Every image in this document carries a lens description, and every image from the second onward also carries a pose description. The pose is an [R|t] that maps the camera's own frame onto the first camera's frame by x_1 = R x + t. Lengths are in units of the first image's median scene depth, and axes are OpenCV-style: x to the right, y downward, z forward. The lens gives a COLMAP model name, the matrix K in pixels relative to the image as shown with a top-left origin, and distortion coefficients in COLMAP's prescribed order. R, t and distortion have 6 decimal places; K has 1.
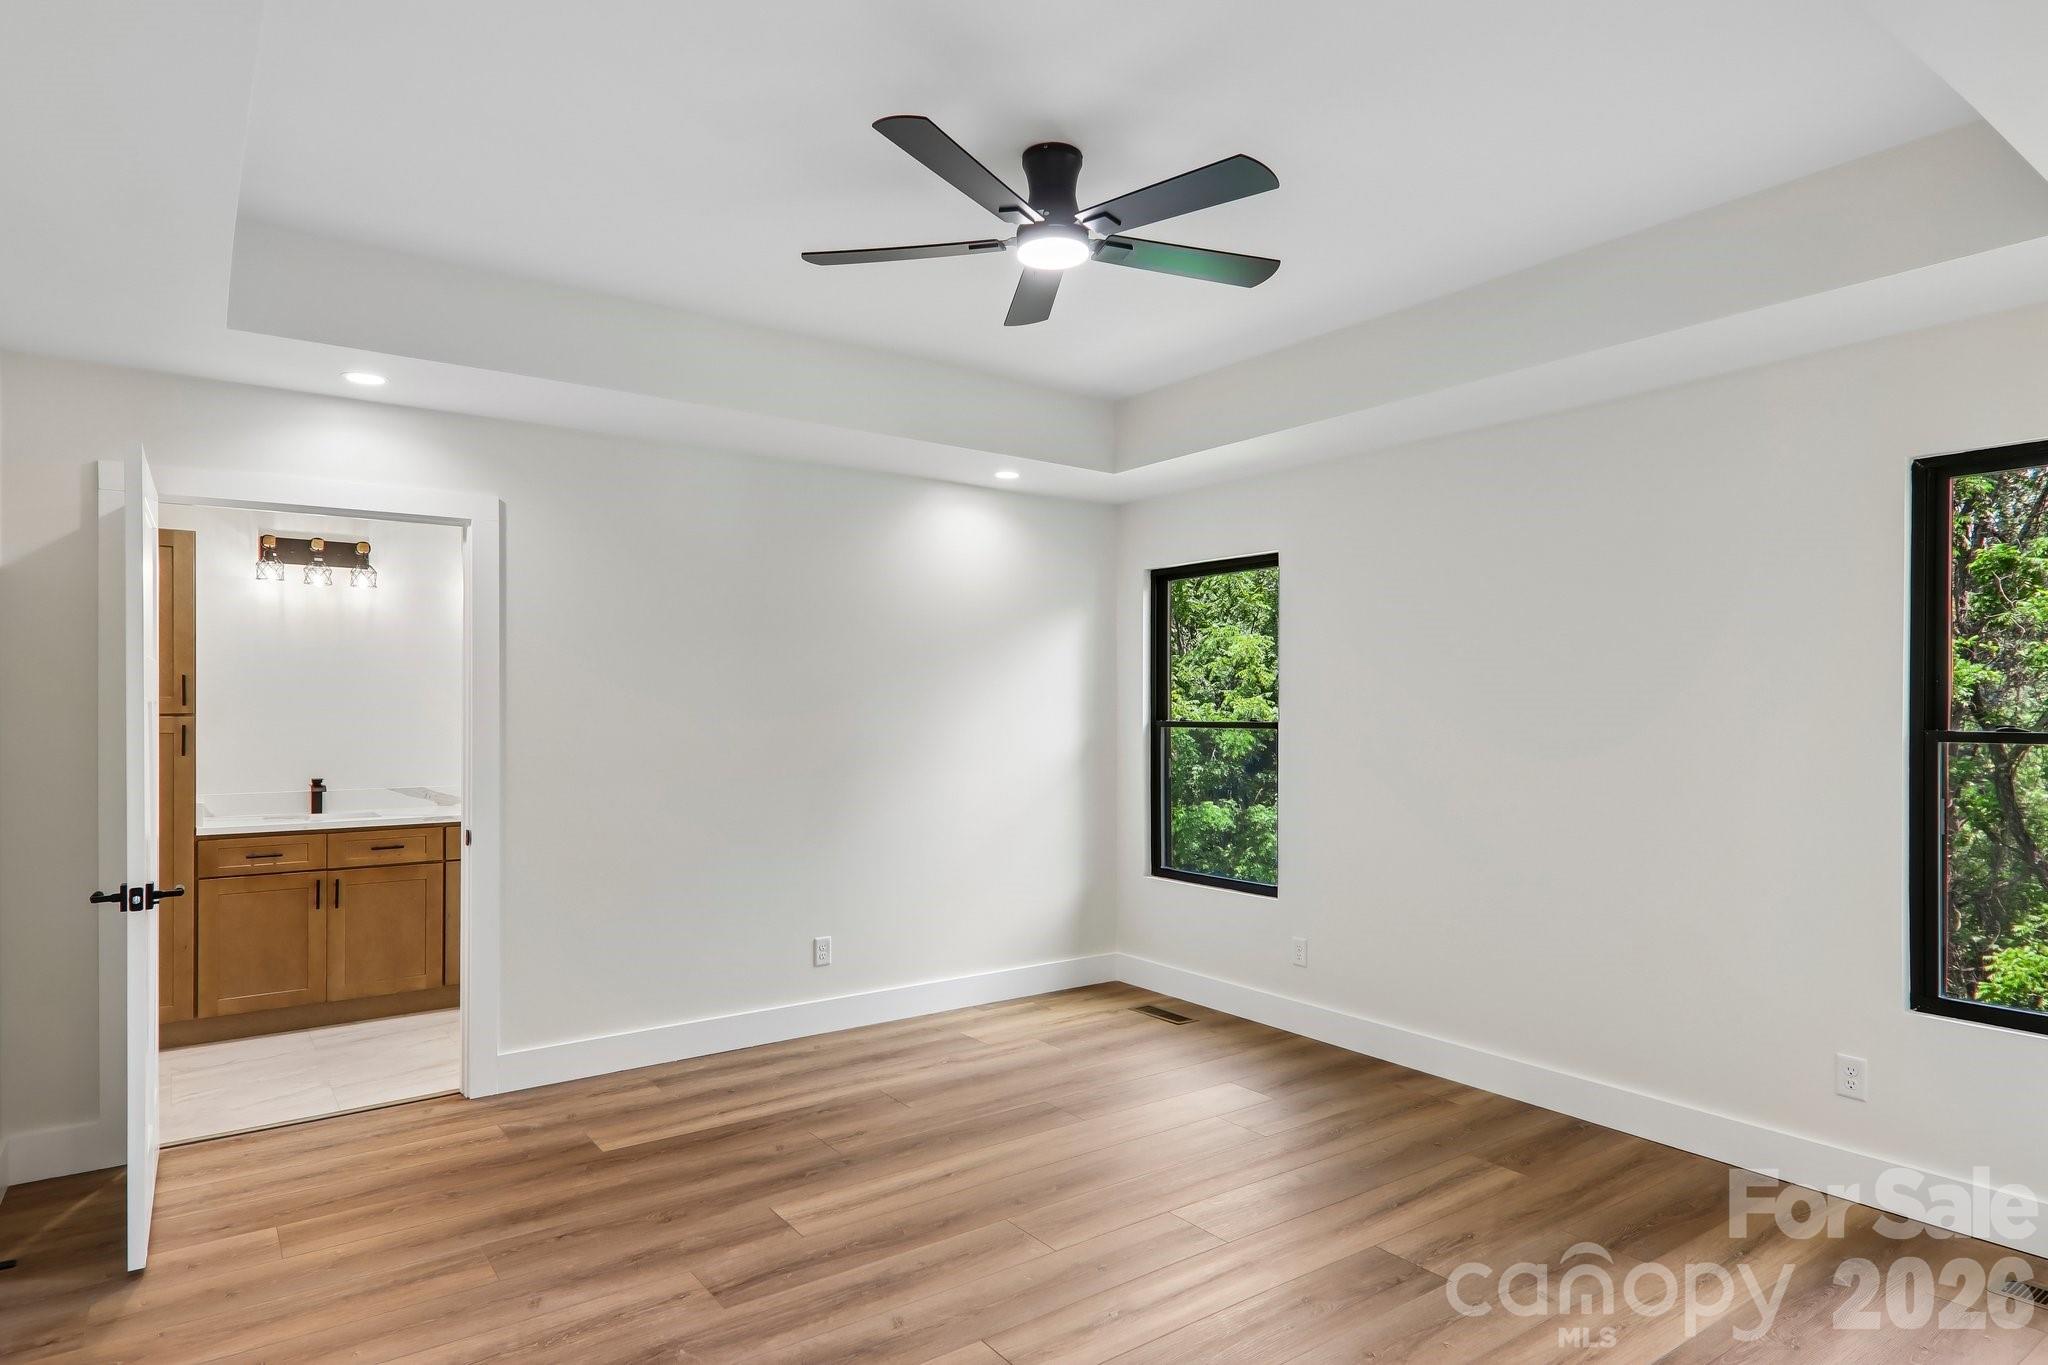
lens RADIAL K [[1149.4, 0, 1026.6], [0, 1149.4, 694.3], [0, 0, 1]] dist [-0.003608, 0.000336]
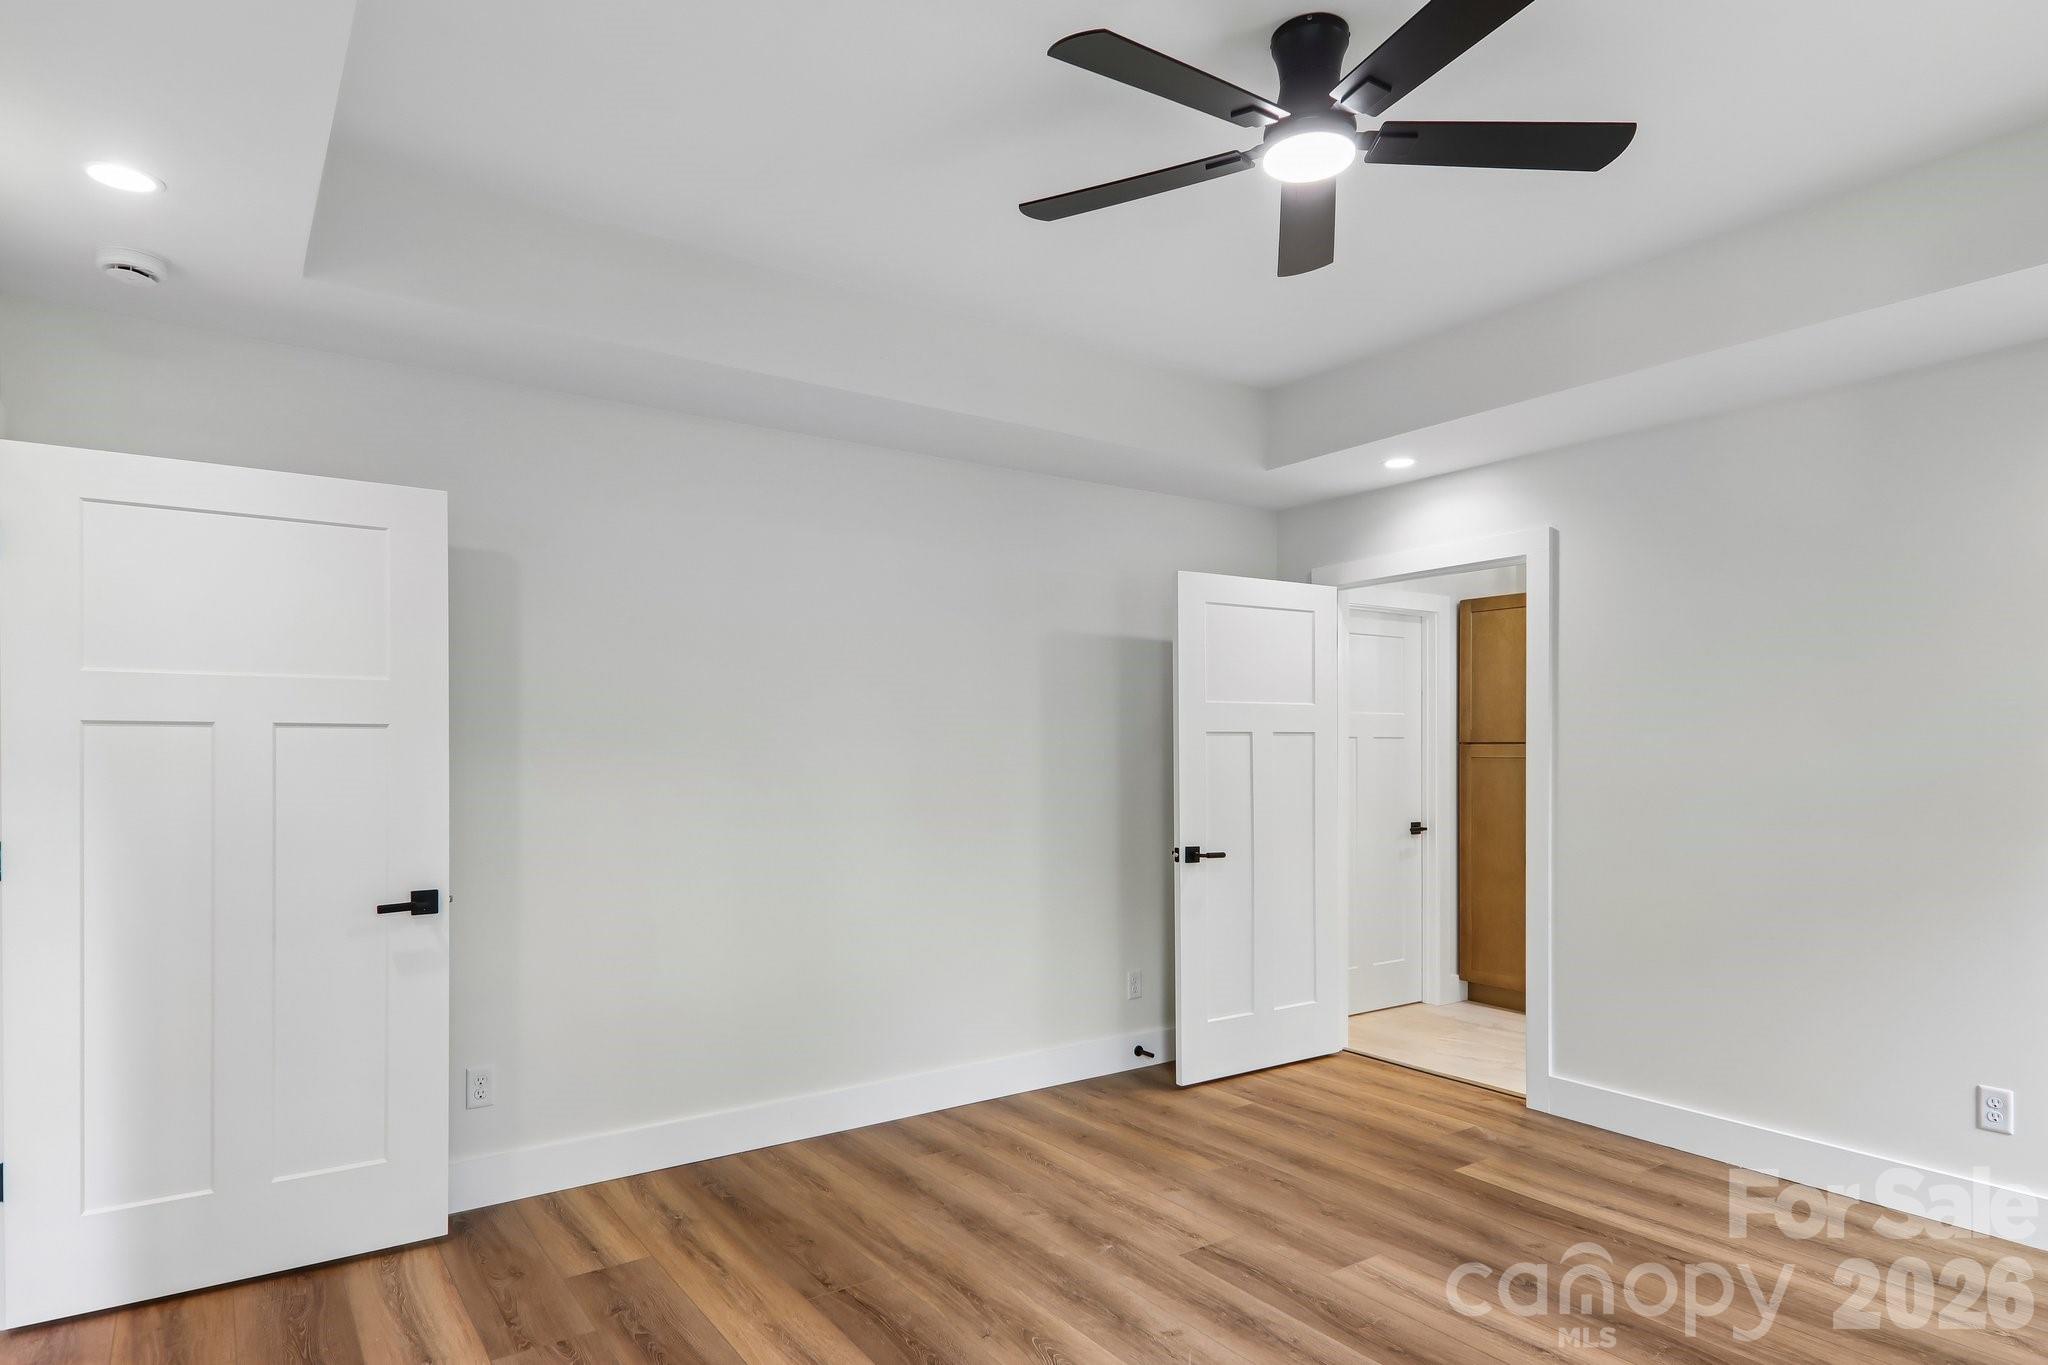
lens RADIAL K [[1149.4, 0, 1025.1], [0, 1149.4, 688.5], [0, 0, 1]] dist [-0.003608, 0.000336]
pose [[-0.006221, -0.042888, -0.999061, 0.654912], [0.003728, 0.999072, -0.042912, 0.016721], [0.999974, -0.003991, -0.006055, 0.624319]]
